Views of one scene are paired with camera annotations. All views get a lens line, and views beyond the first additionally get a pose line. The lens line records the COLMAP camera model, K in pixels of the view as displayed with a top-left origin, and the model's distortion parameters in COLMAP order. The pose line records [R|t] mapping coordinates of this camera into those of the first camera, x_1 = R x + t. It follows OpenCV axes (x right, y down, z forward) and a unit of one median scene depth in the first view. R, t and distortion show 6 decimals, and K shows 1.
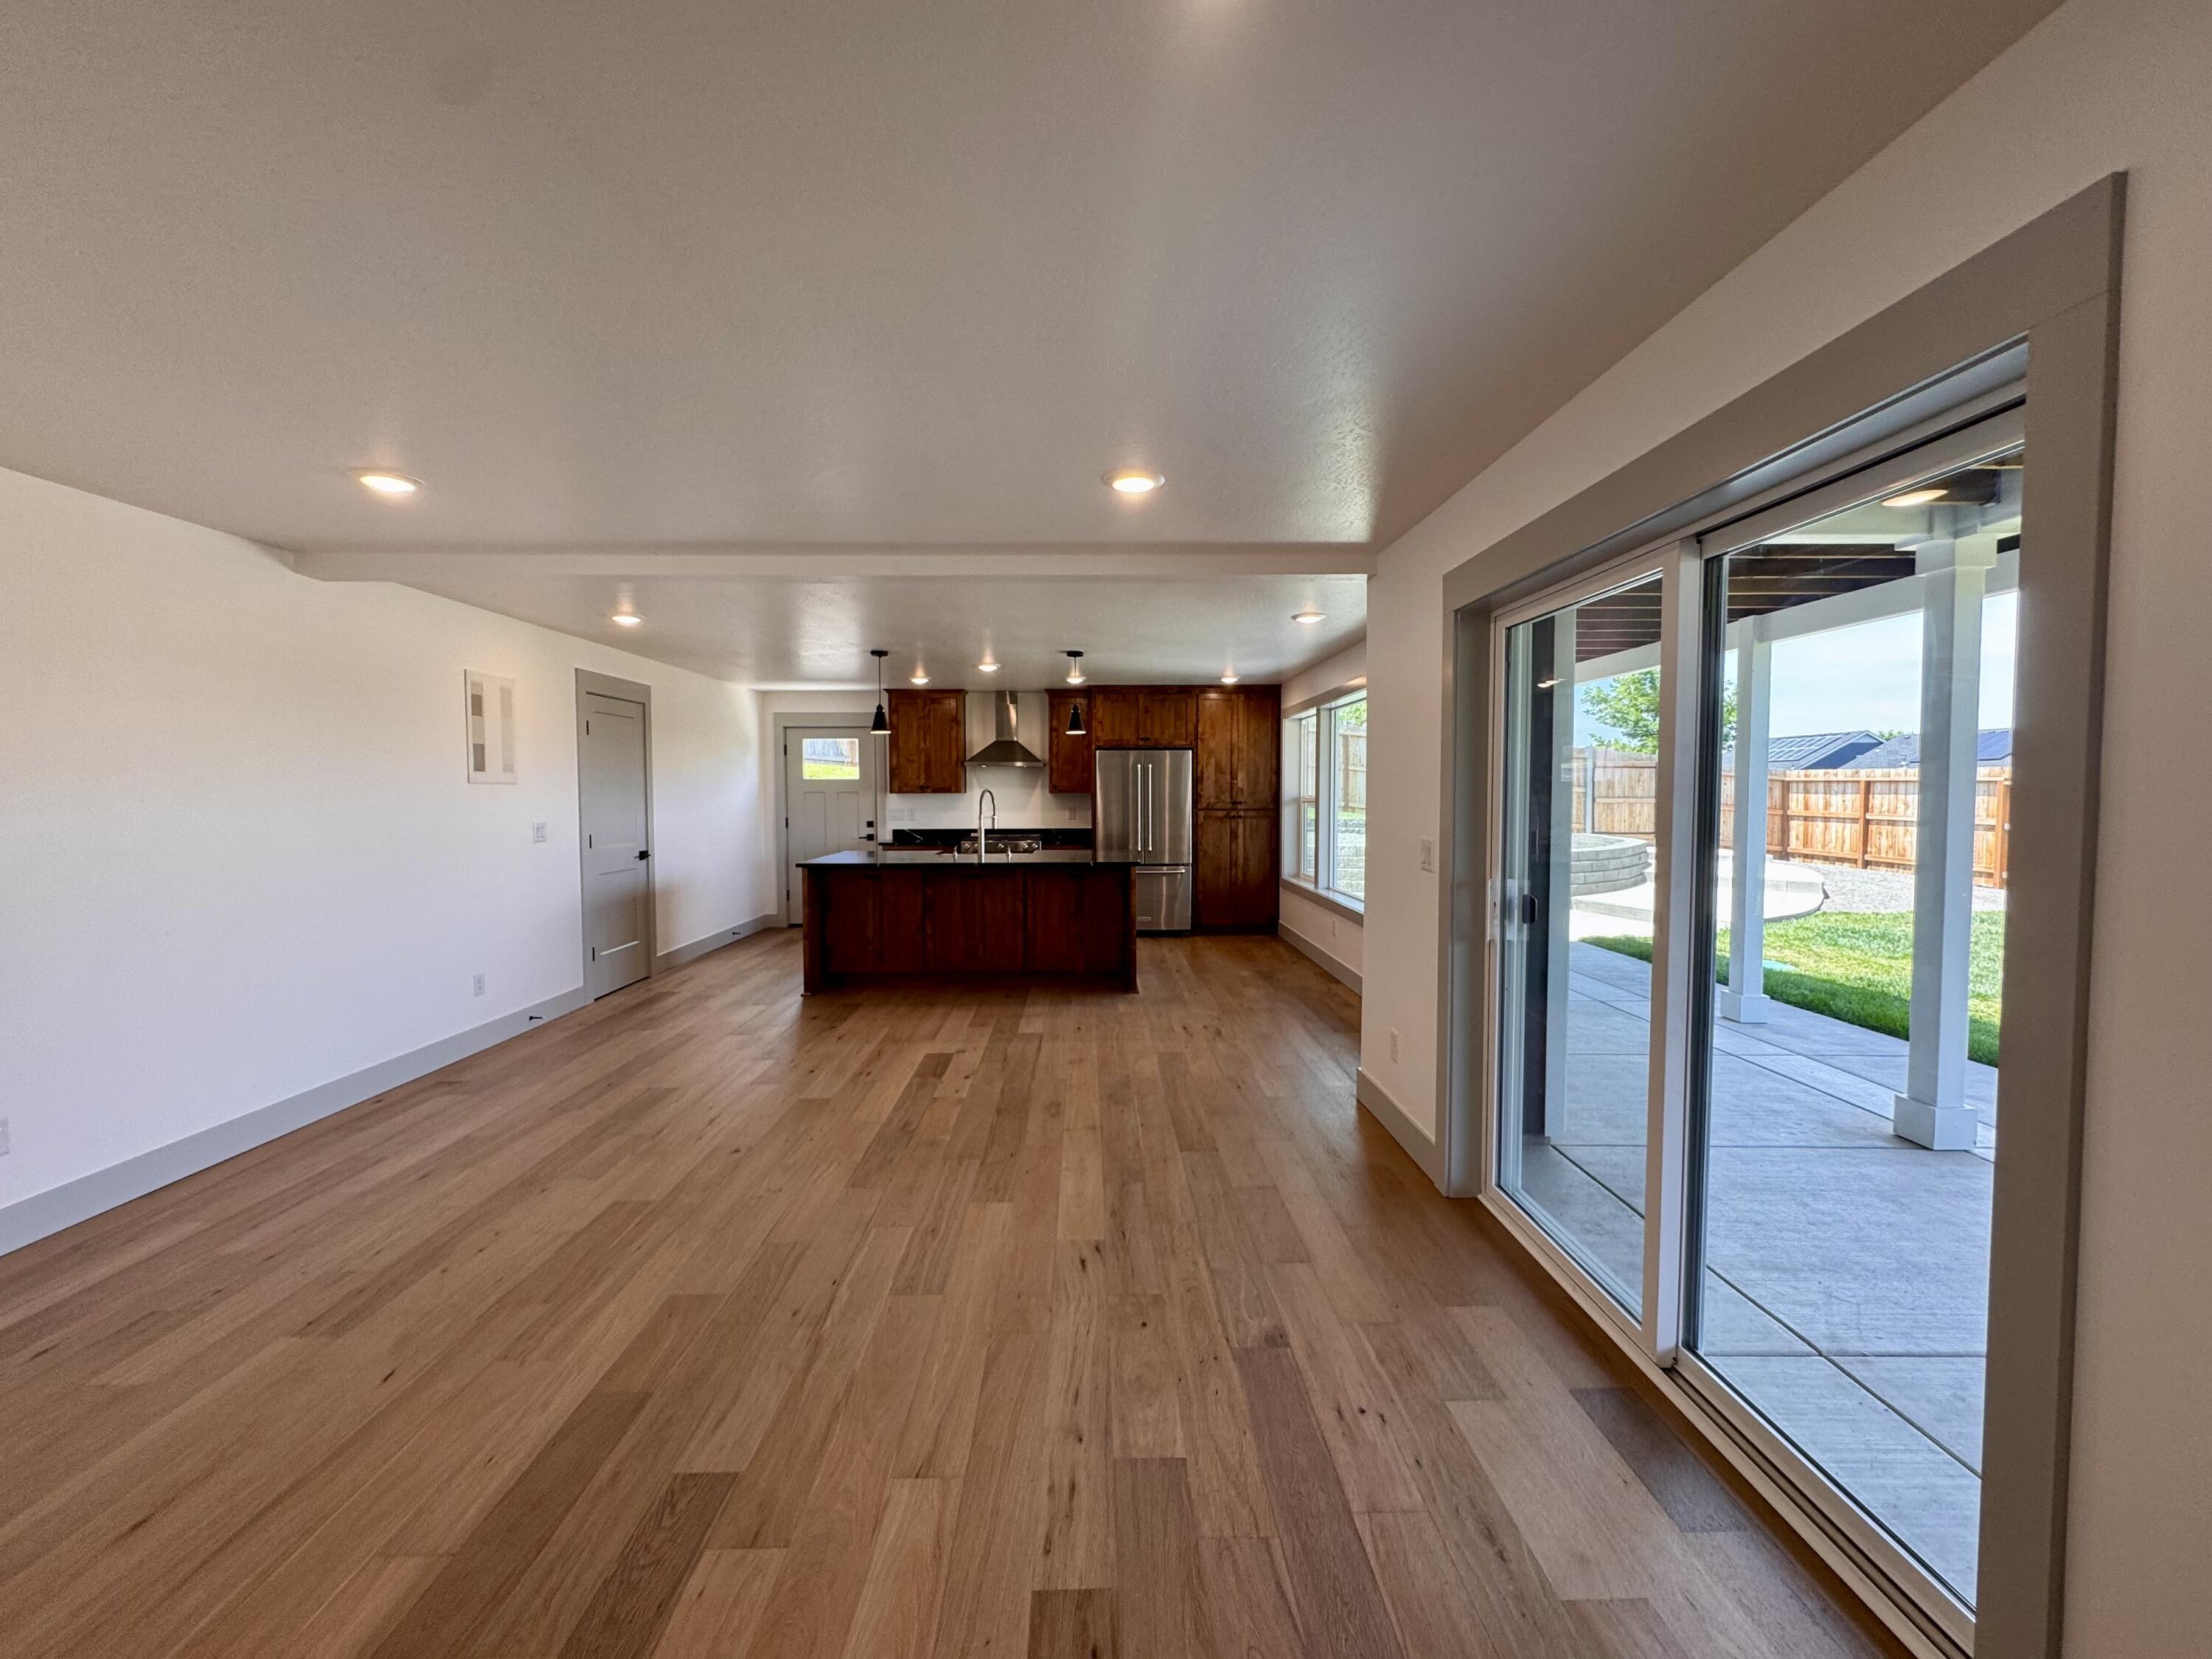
lens RADIAL K [[878.9, 0, 1105.5], [0, 878.9, 826.1], [0, 0, 1]] dist [-0.002235, 0.000705]
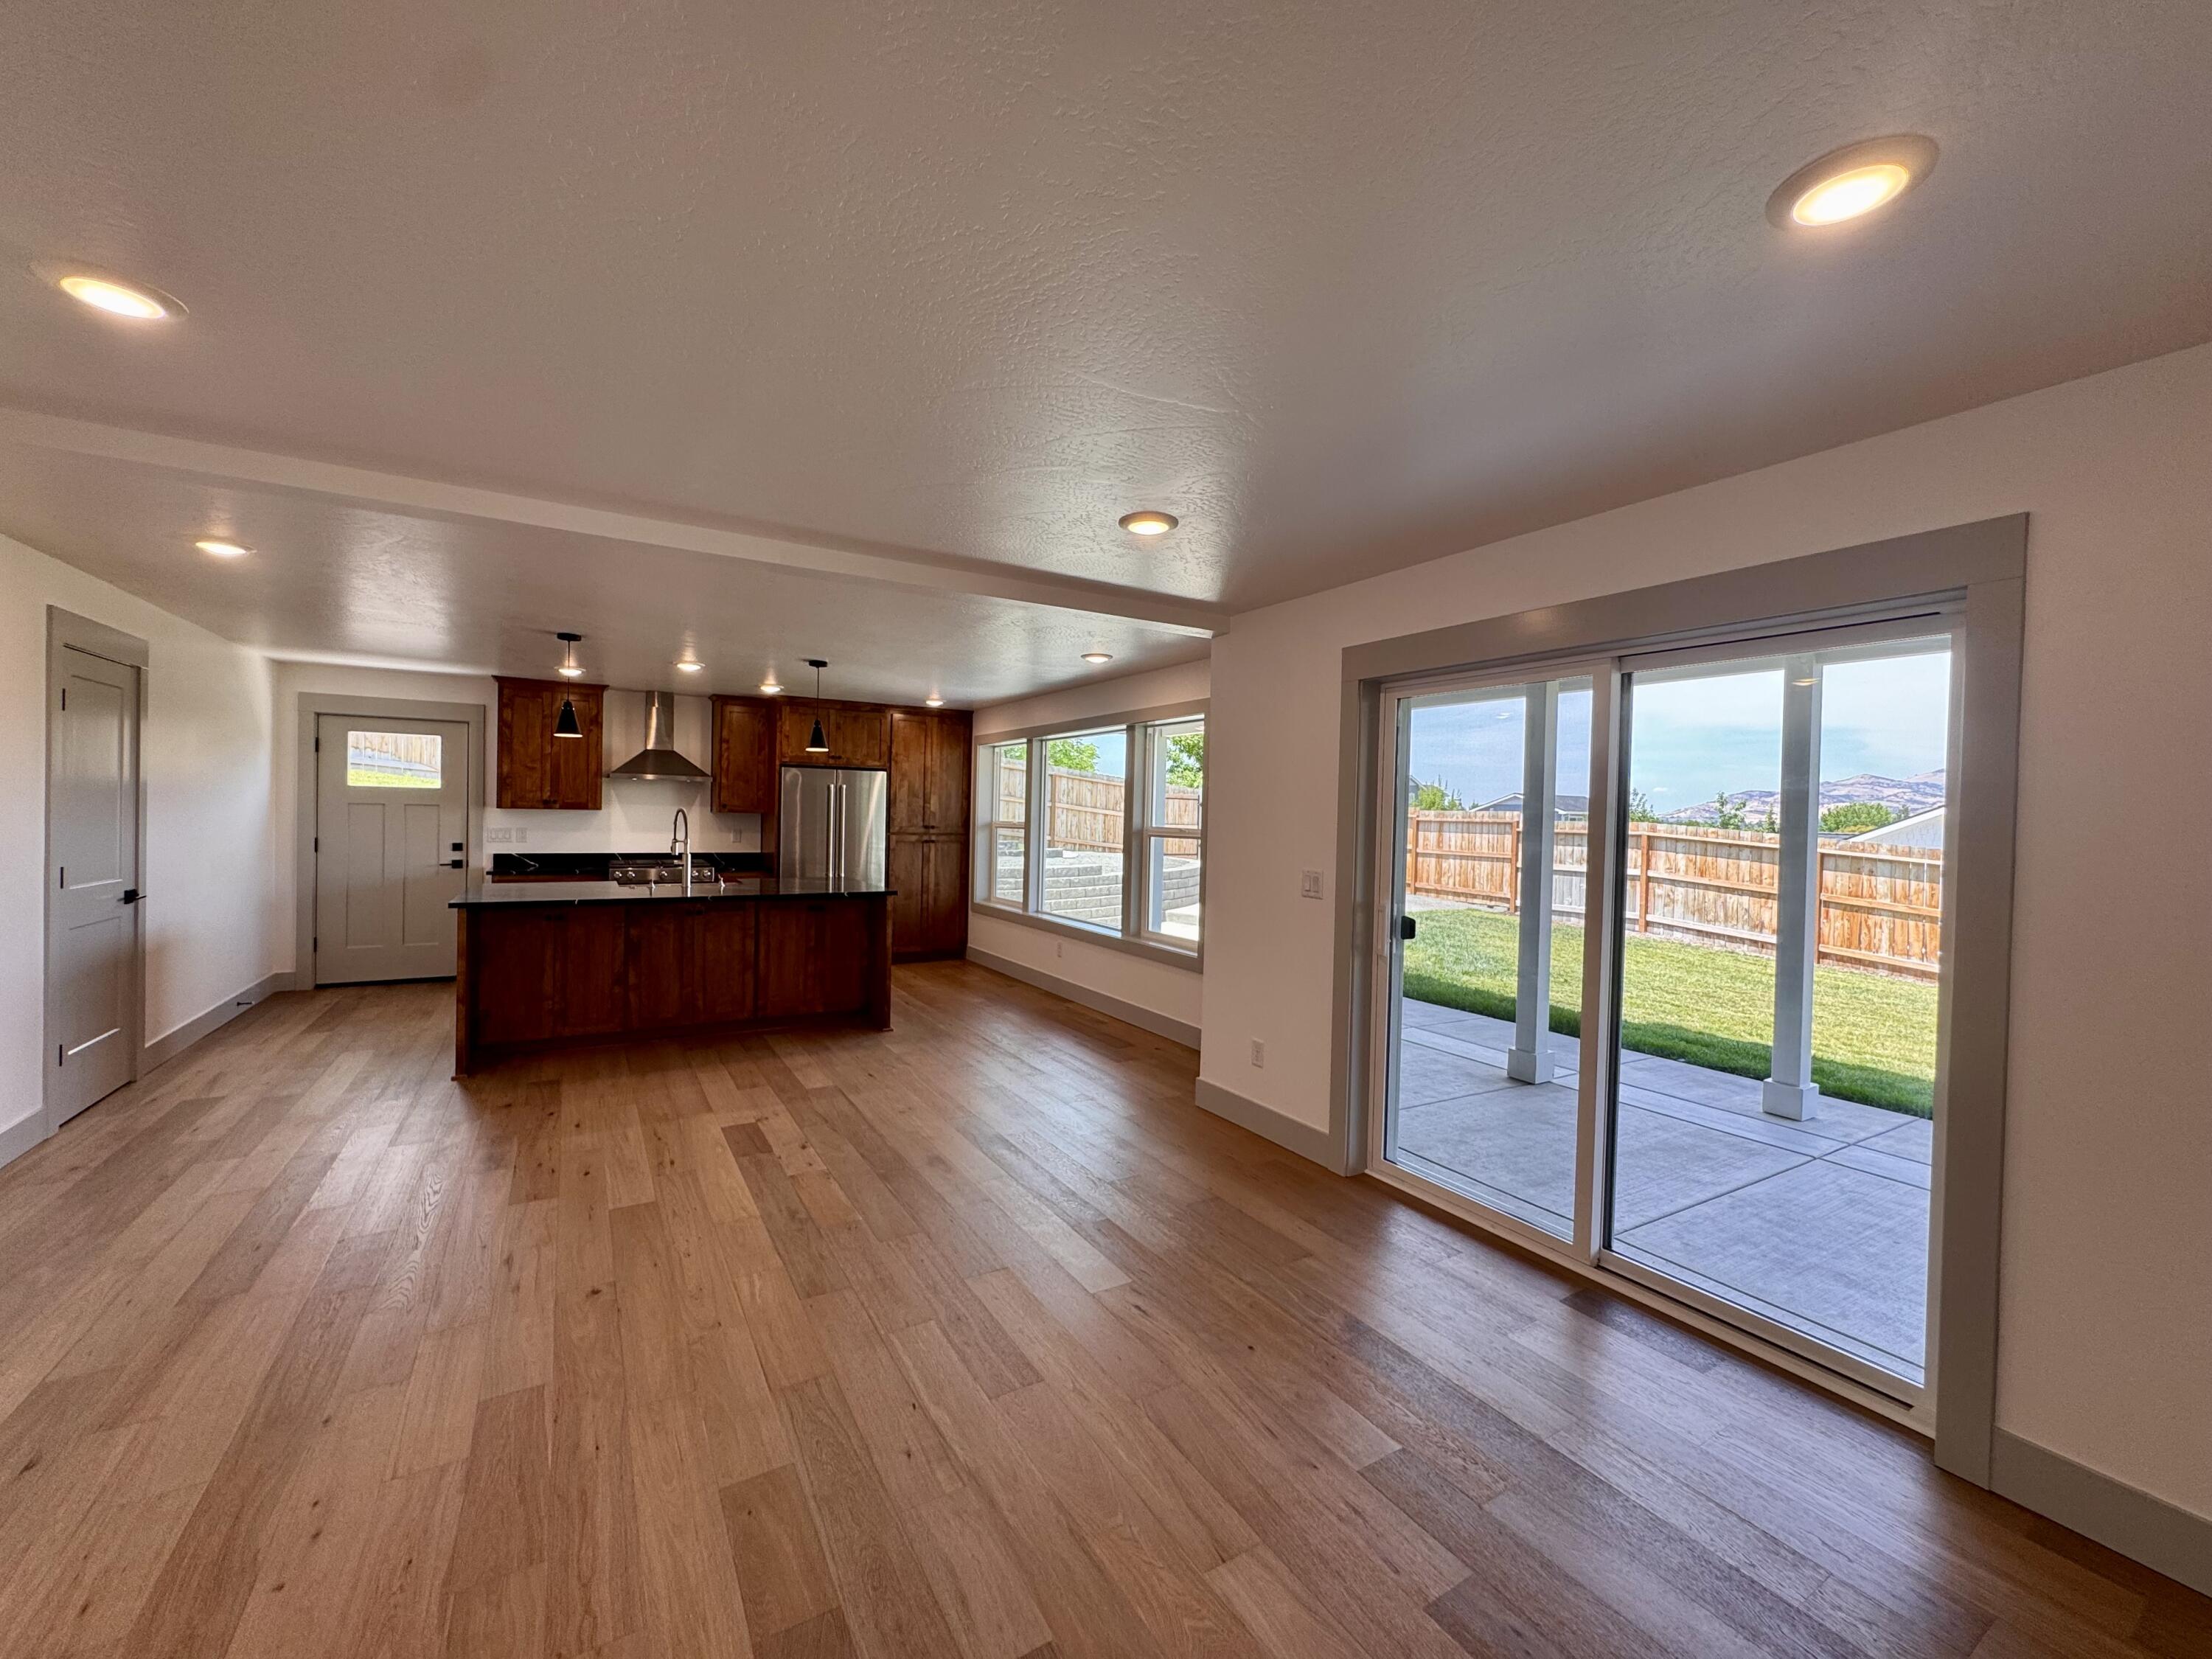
lens RADIAL K [[878.9, 0, 1105.5], [0, 878.9, 826.1], [0, 0, 1]] dist [-0.002235, 0.000705]
pose [[0.865794, 0.015221, 0.500169, -0.181394], [-0.004753, 0.999742, -0.022198, -0.007054], [-0.500378, 0.016842, 0.865643, 0.051168]]
